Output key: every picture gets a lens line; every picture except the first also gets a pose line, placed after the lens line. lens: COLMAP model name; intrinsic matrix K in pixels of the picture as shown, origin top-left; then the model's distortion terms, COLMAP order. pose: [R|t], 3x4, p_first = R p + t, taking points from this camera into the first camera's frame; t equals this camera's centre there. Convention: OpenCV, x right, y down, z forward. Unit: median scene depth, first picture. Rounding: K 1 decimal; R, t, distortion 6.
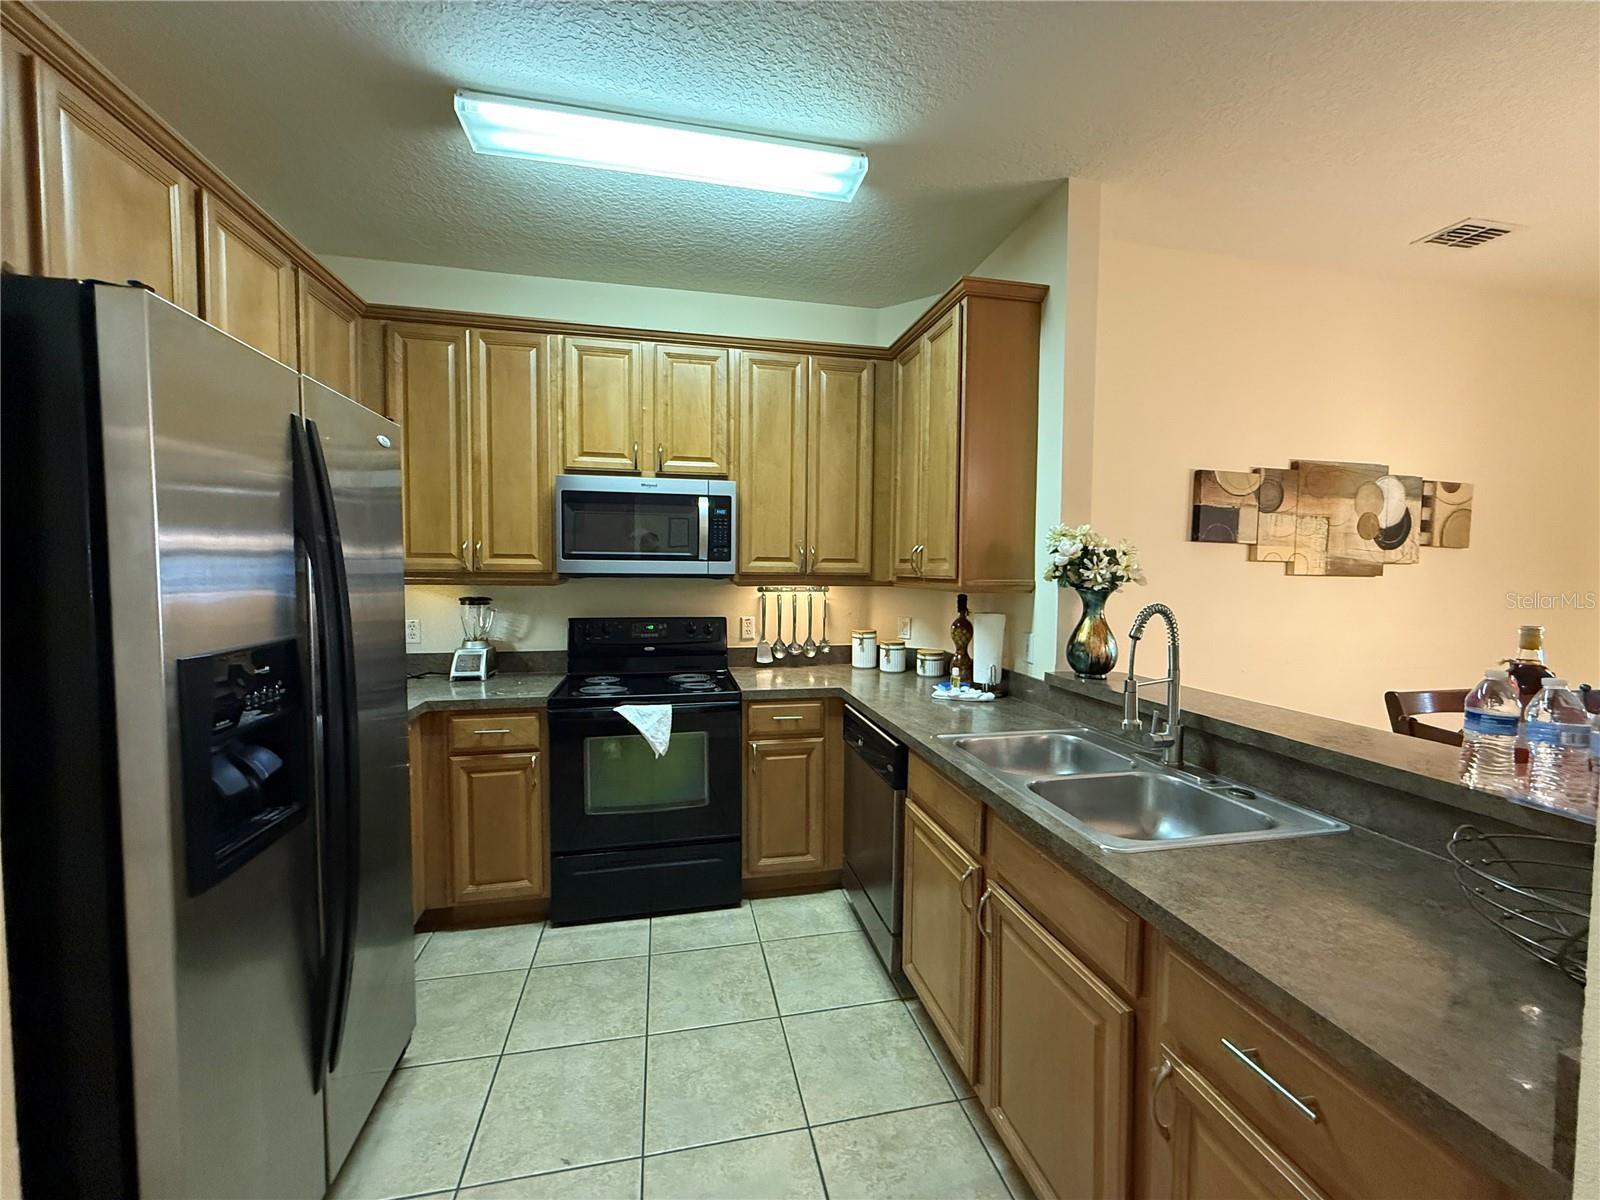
lens RADIAL K [[642.4, 0, 798.1], [0, 642.4, 597.5], [0, 0, 1]] dist [-0.001570, 0.001021]
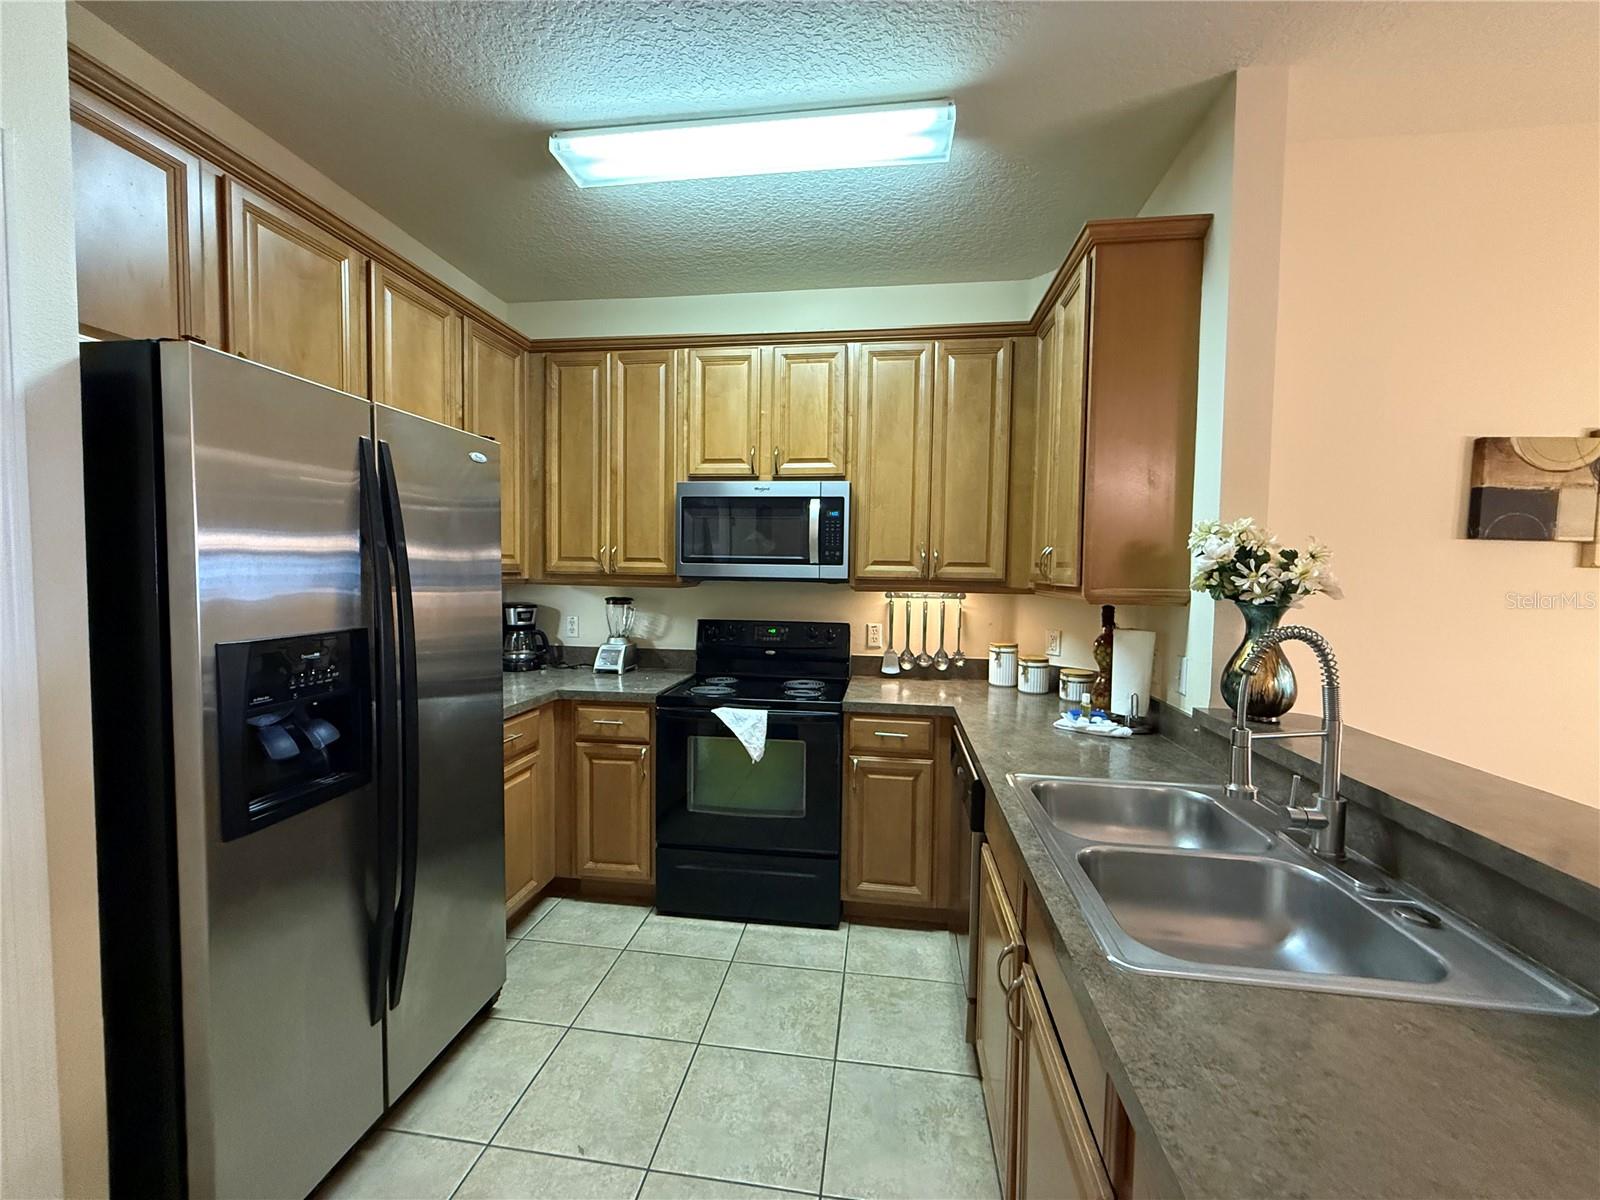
lens RADIAL K [[642.4, 0, 793.2], [0, 642.4, 597.2], [0, 0, 1]] dist [-0.001570, 0.001021]
pose [[0.939464, 0.020122, -0.342058, 0.187751], [-0.022633, 0.999738, -0.003353, -0.004588], [0.341901, 0.010892, 0.939673, 0.094161]]
